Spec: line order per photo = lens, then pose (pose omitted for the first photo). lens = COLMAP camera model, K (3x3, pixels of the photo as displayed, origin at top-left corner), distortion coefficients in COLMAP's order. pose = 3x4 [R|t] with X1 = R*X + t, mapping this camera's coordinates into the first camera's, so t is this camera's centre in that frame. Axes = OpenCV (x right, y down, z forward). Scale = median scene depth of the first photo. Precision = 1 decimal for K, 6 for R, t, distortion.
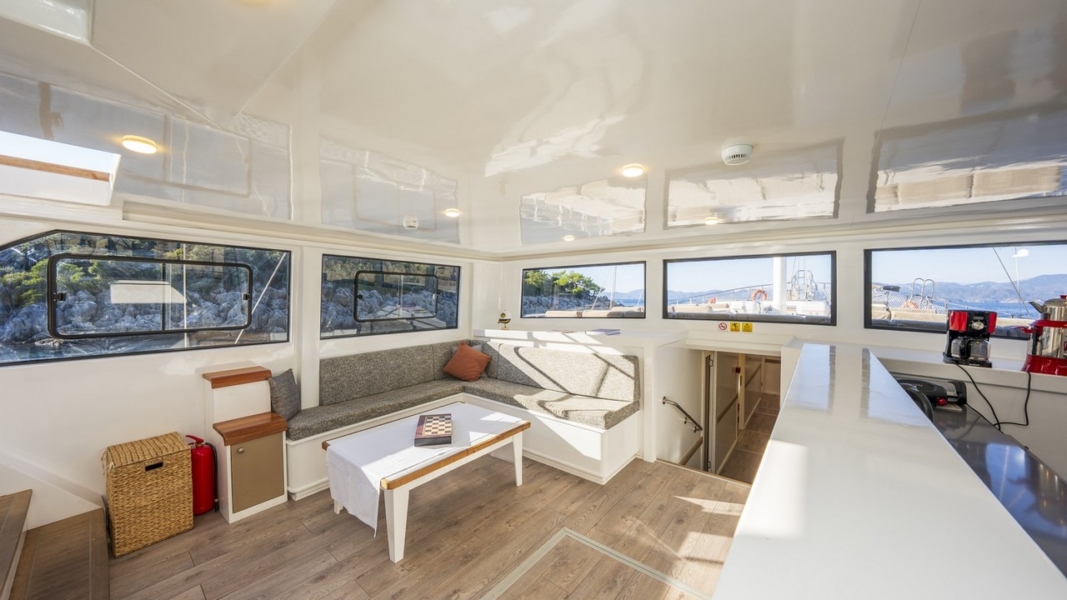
lens RADIAL K [[370.3, 0, 529.7], [0, 370.3, 298.1], [0, 0, 1]] dist [-0.022960, 0.005413]
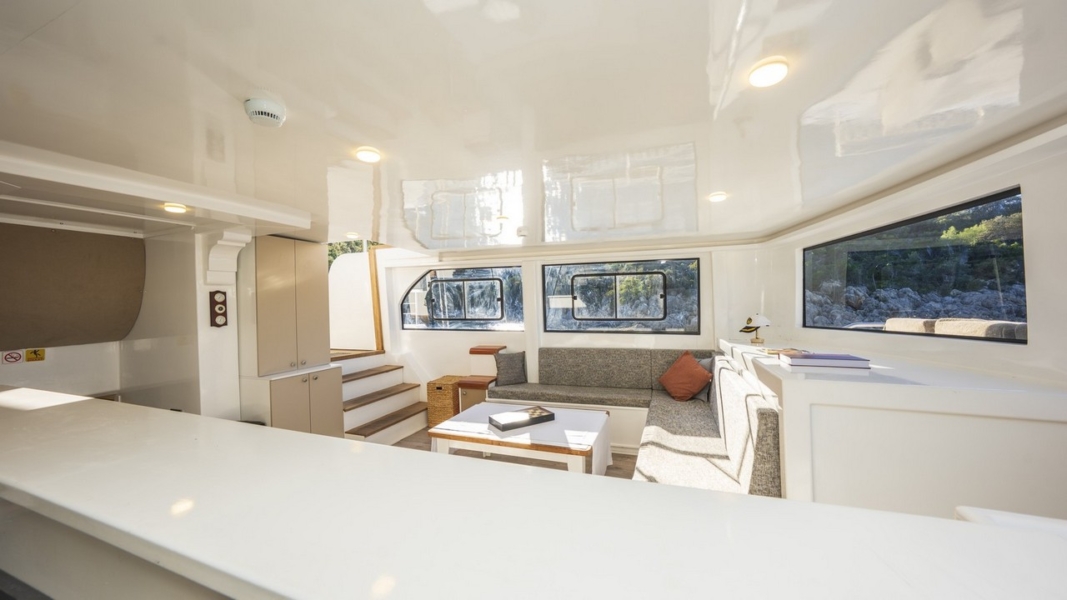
lens RADIAL K [[370.3, 0, 530.0], [0, 370.3, 298.8], [0, 0, 1]] dist [-0.022960, 0.005413]
pose [[0.313641, -0.013323, -0.949448, 0.657487], [0.008328, 0.999902, -0.011280, 0.011712], [0.949505, -0.004369, 0.313721, 0.566909]]
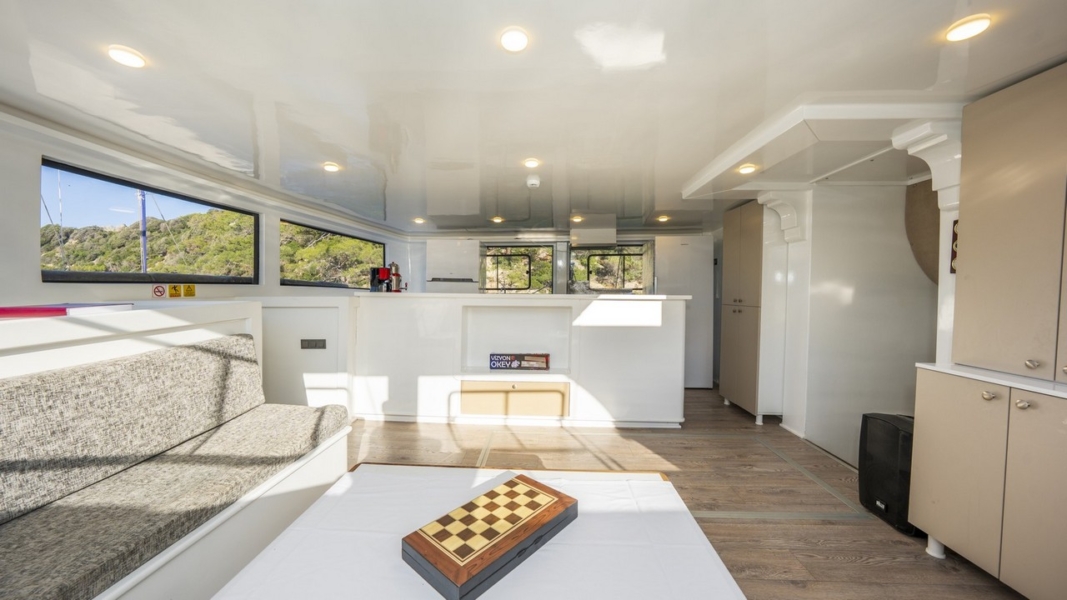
lens RADIAL K [[370.3, 0, 529.9], [0, 370.3, 295.9], [0, 0, 1]] dist [-0.022960, 0.005413]
pose [[-0.598865, -0.021459, 0.800562, -0.489090], [0.003100, 0.999571, 0.029112, 0.080122], [-0.800844, 0.019916, -0.598542, 1.000702]]
